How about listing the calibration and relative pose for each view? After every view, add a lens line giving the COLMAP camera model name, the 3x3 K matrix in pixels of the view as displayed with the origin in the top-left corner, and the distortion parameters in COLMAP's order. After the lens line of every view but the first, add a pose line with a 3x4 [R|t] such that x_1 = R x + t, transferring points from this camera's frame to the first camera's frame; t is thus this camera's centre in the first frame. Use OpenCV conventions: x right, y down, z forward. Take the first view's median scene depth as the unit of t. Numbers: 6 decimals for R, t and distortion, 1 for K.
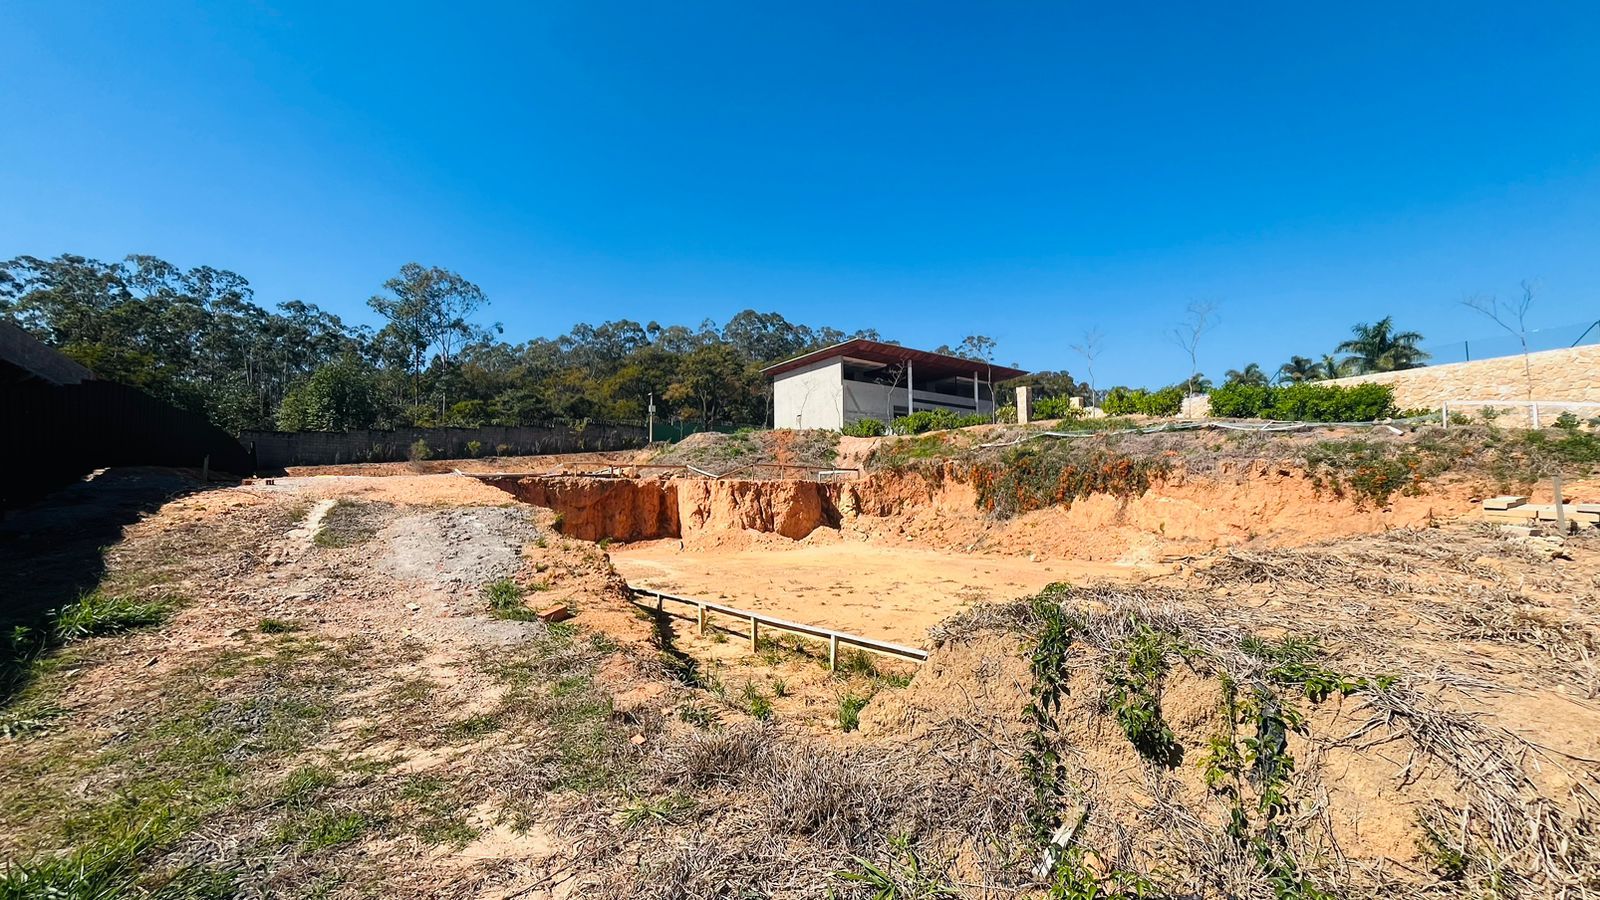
lens RADIAL K [[644.6, 0, 800.0], [0, 644.6, 450.0], [0, 0, 1]] dist [-0.001796, -0.000152]
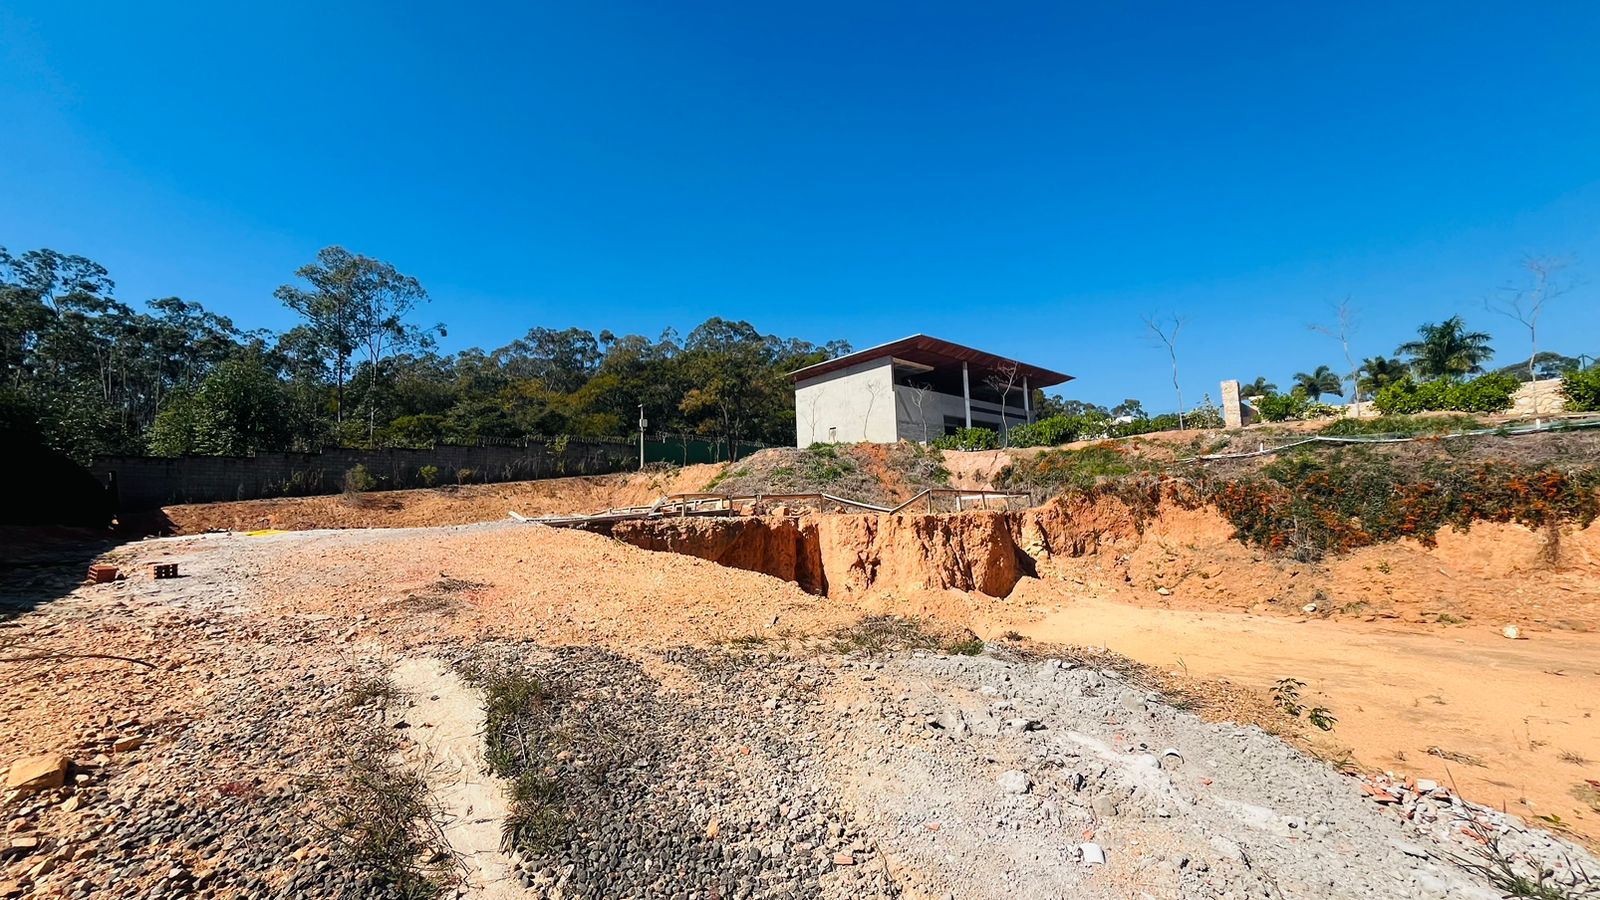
lens RADIAL K [[644.6, 0, 800.0], [0, 644.6, 450.0], [0, 0, 1]] dist [-0.001796, -0.000152]
pose [[0.993175, -0.015558, 0.115591, -0.149765], [0.018973, 0.999414, -0.028506, -0.001657], [-0.115080, 0.030504, 0.992888, 0.174315]]
